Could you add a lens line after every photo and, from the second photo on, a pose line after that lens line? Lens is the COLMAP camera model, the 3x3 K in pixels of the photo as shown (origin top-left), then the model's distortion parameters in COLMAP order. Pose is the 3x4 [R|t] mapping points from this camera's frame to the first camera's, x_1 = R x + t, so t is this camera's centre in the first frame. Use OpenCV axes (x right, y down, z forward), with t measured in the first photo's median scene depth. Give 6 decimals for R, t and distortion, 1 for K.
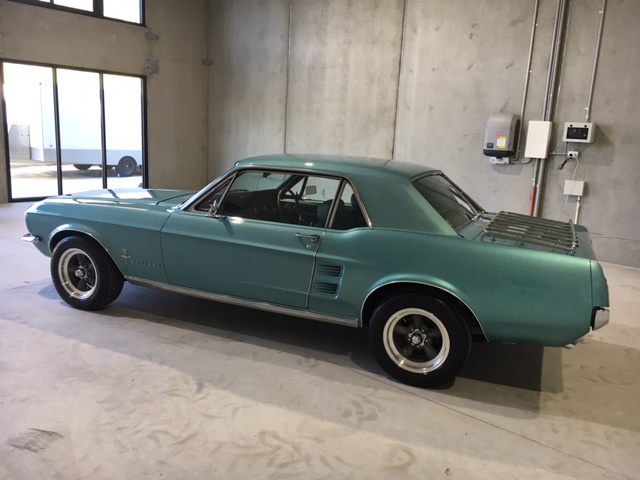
lens RADIAL K [[540.8, 0, 320.0], [0, 540.8, 240.0], [0, 0, 1]] dist [0.080478, -0.105235]
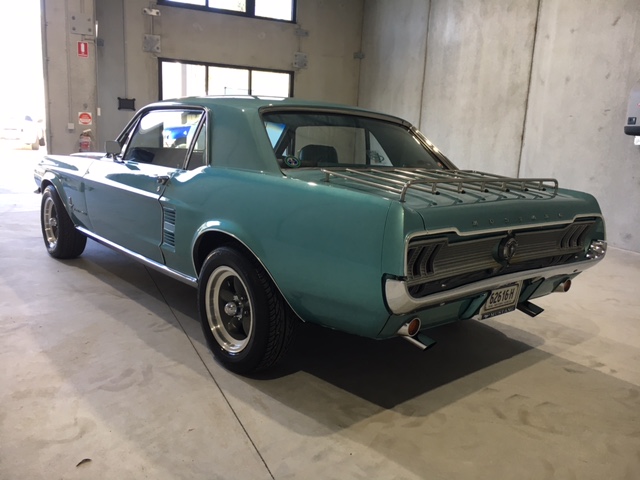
lens RADIAL K [[540.8, 0, 320.0], [0, 540.8, 240.0], [0, 0, 1]] dist [0.080478, -0.105235]
pose [[0.902540, 0.072318, -0.424490, 0.222049], [-0.085971, 0.996212, -0.013069, 0.031042], [0.421937, 0.048290, 0.905338, 0.127379]]
